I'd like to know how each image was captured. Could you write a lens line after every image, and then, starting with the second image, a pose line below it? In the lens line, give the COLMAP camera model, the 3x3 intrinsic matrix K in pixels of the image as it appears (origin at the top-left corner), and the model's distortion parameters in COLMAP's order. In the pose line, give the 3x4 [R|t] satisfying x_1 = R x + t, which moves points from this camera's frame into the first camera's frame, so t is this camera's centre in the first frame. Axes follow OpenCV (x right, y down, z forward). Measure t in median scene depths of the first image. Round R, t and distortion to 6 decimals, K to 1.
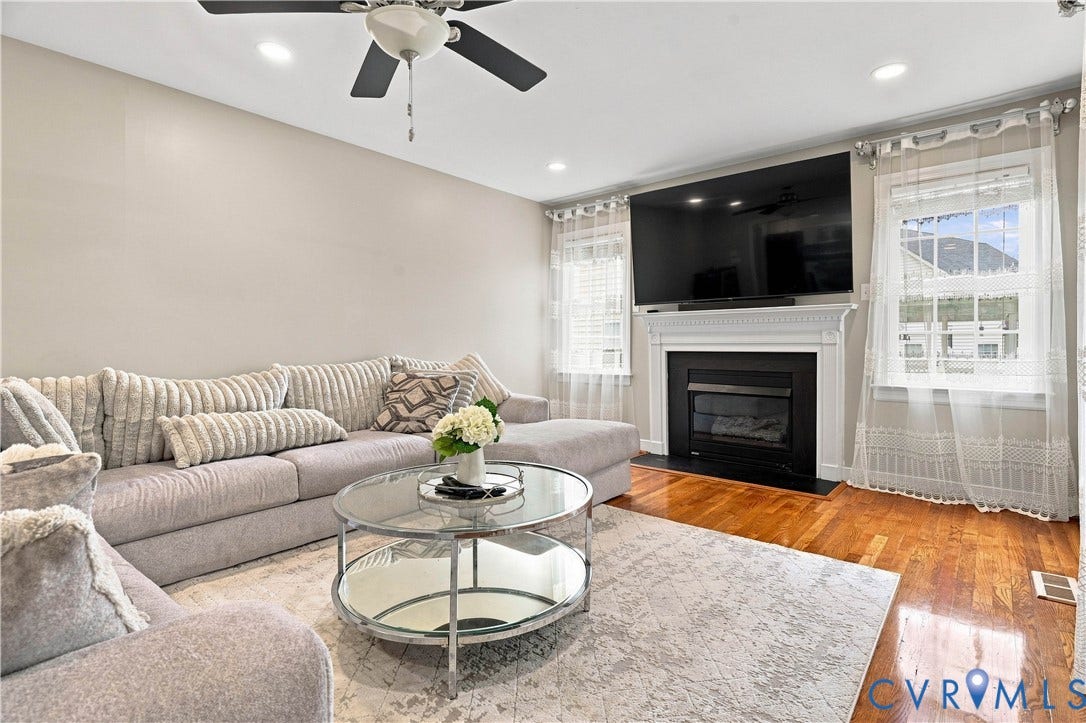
lens RADIAL K [[526.2, 0, 545.6], [0, 526.2, 356.3], [0, 0, 1]] dist [0.004782, 0.000267]
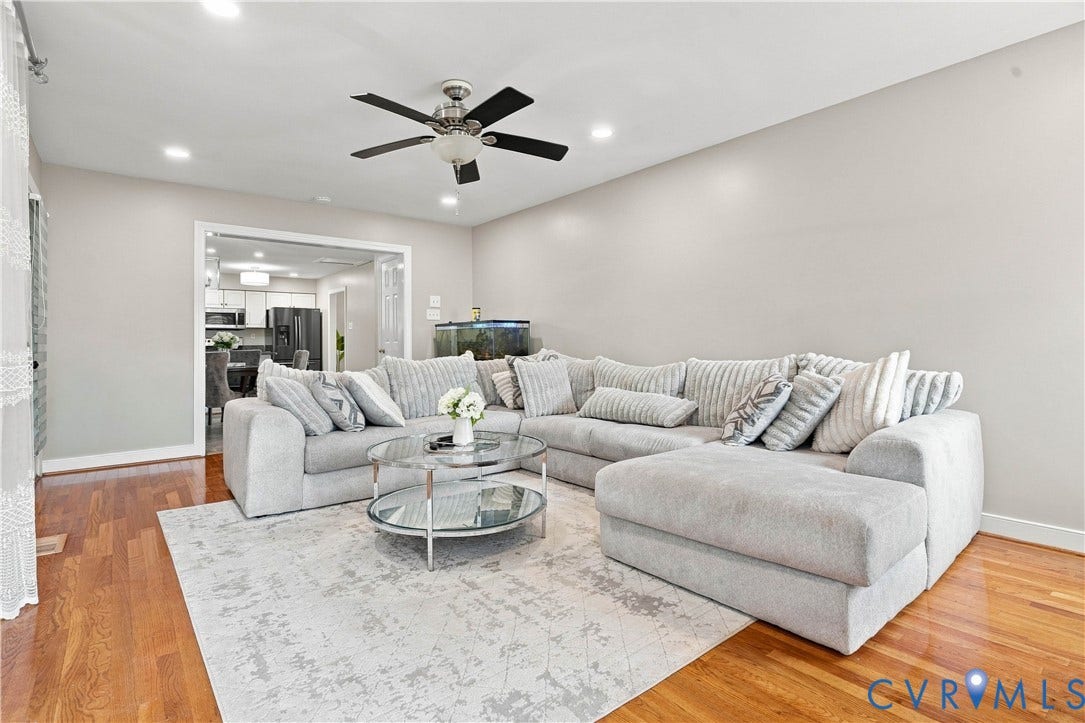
lens RADIAL K [[525.7, 0, 541.7], [0, 525.7, 358.2], [0, 0, 1]] dist [0.004782, 0.000267]
pose [[-0.191029, 0.018187, -0.981416, 0.967950], [-0.014172, 0.999673, 0.021284, -0.016704], [0.981482, 0.017975, -0.190709, 1.200747]]
